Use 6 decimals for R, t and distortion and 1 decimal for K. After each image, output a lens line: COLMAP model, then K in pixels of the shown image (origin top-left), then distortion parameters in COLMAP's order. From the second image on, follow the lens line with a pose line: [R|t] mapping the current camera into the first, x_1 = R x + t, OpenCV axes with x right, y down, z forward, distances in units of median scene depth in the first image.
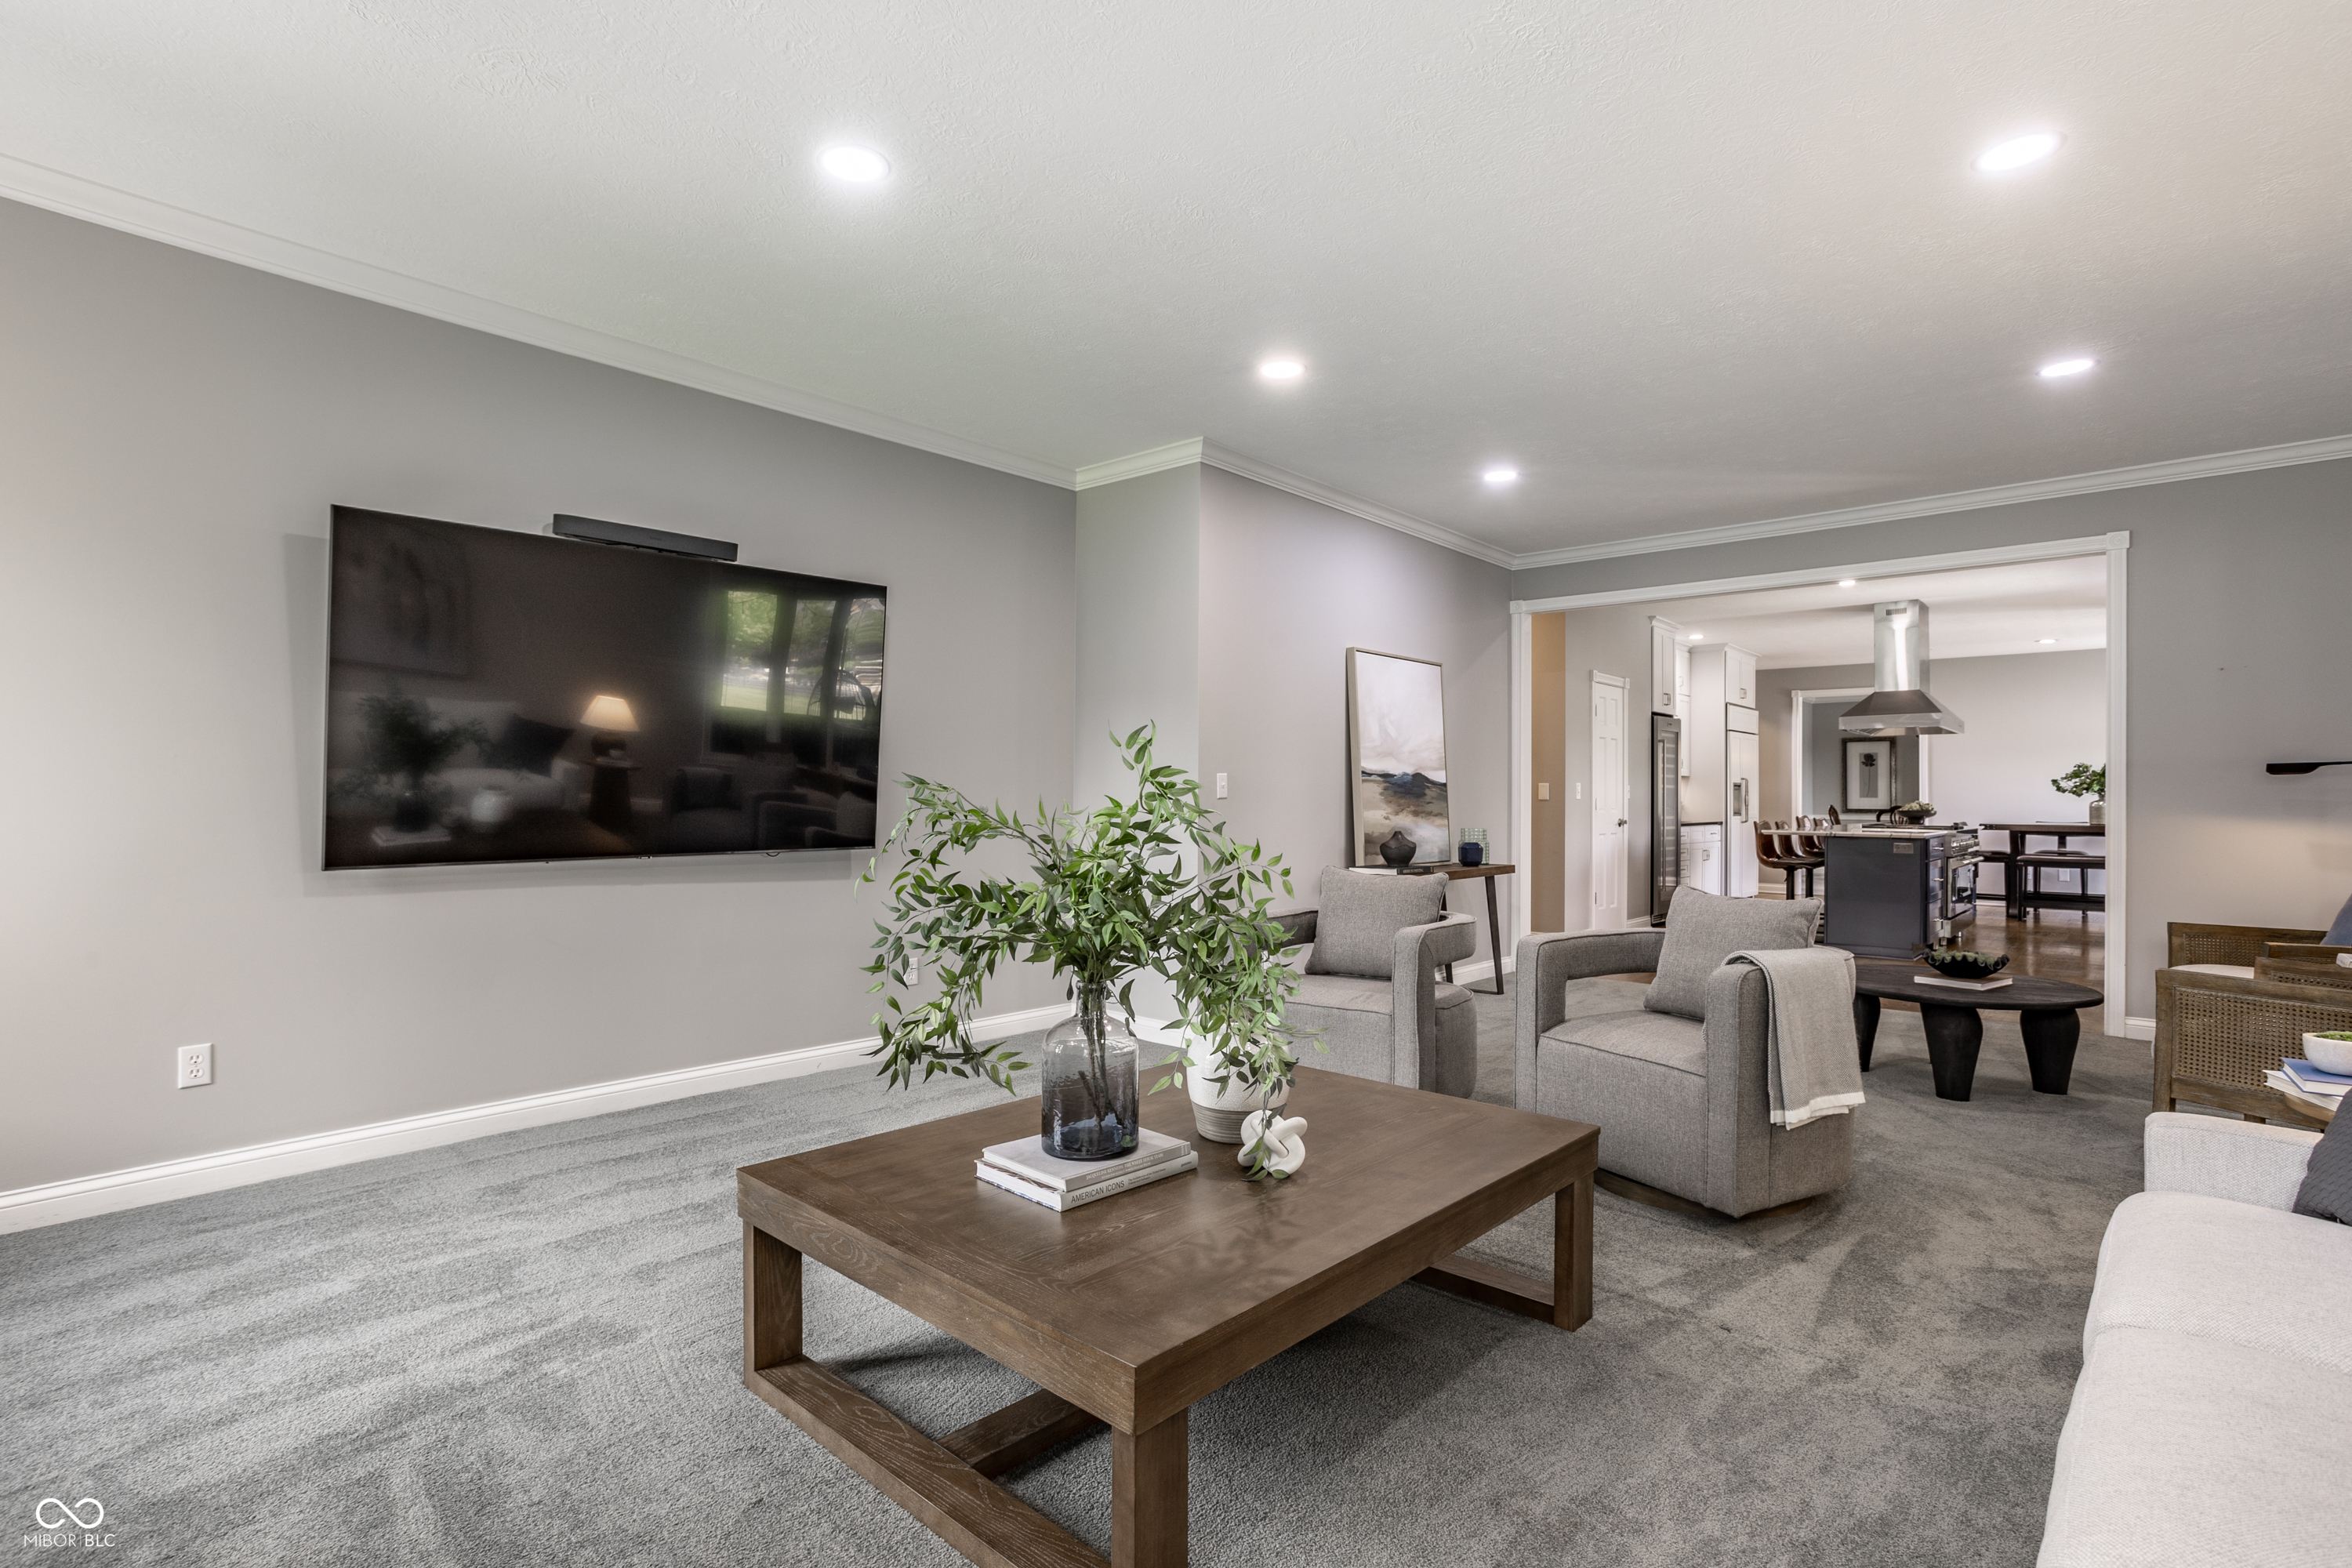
lens RADIAL K [[1133.4, 0, 1176.0], [0, 1133.4, 784.0], [0, 0, 1]] dist [-0.001983, 0.001042]
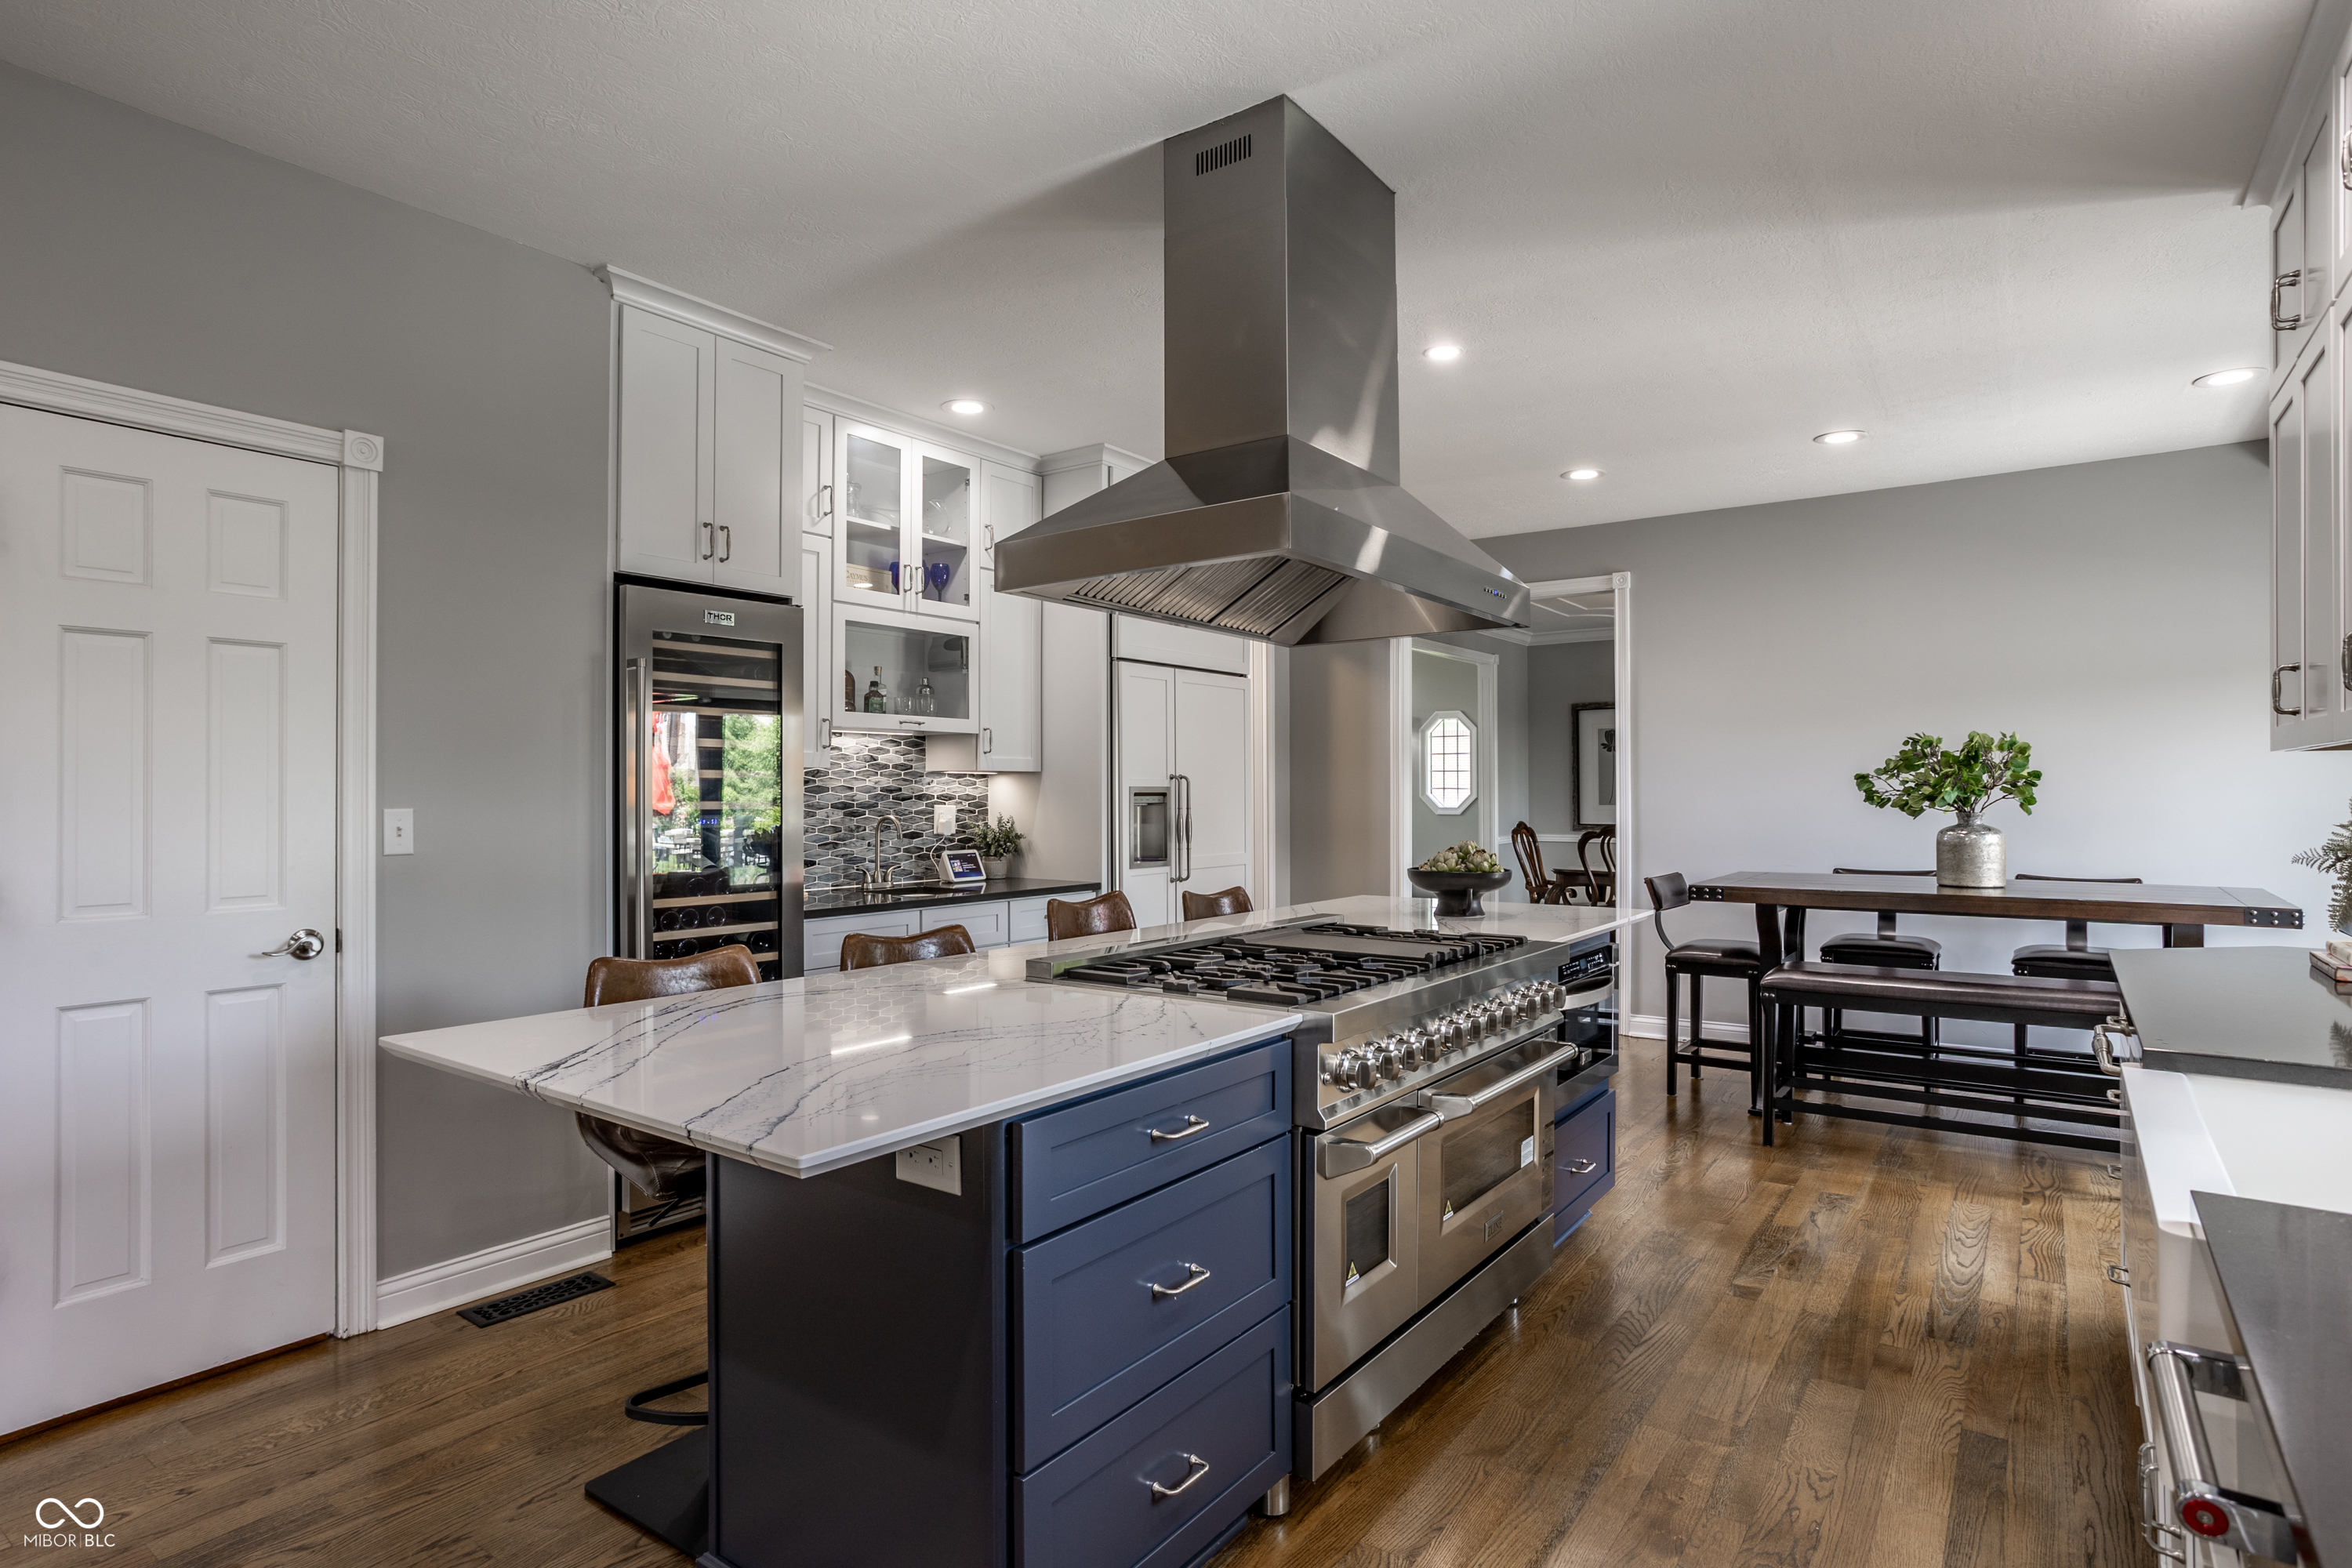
lens RADIAL K [[1231.8, 0, 1157.2], [0, 1231.8, 770.0], [0, 0, 1]] dist [-0.000550, -0.000074]
pose [[0.996858, -0.007361, 0.078870, 0.487603], [0.008065, 0.999931, -0.008599, -0.003755], [-0.078801, 0.009208, 0.996848, 0.576242]]
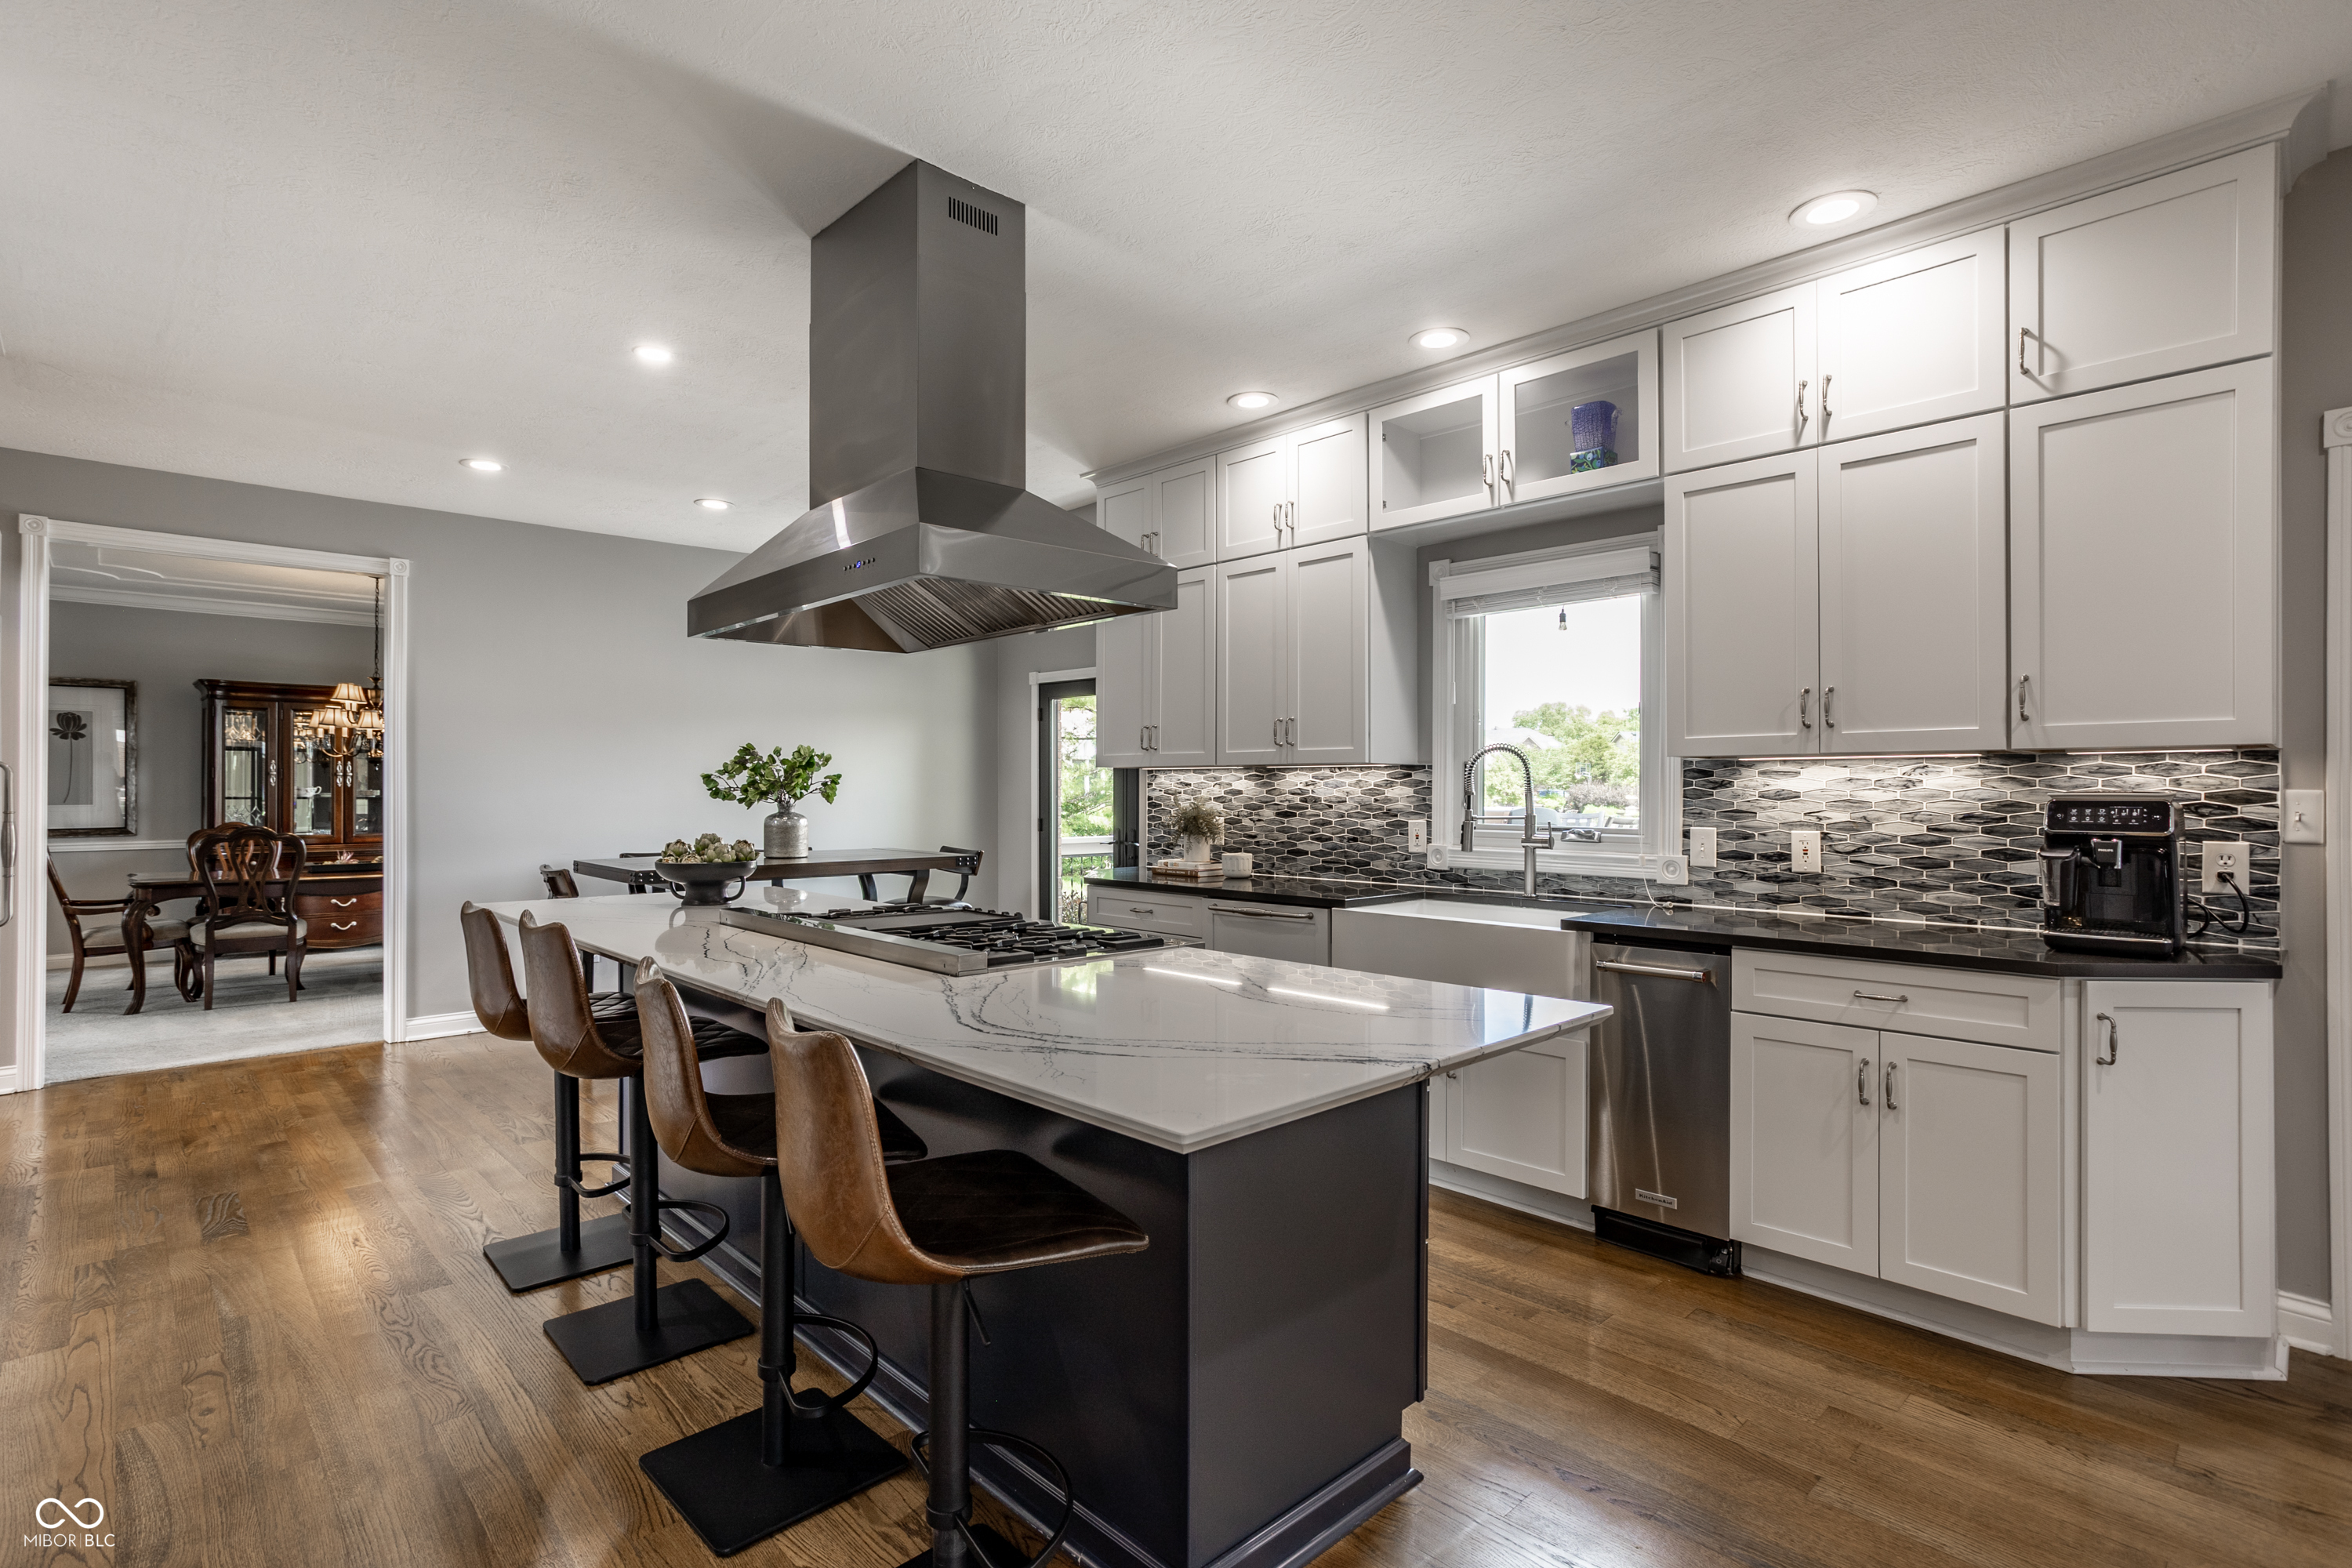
lens RADIAL K [[1144.6, 0, 1166.4], [0, 1144.6, 789.4], [0, 0, 1]] dist [-0.058289, 0.035648]
pose [[0.081561, -0.006311, 0.996648, 0.273881], [-0.007816, 0.999945, 0.006971, -0.002426], [-0.996638, -0.008359, 0.081507, 0.753054]]
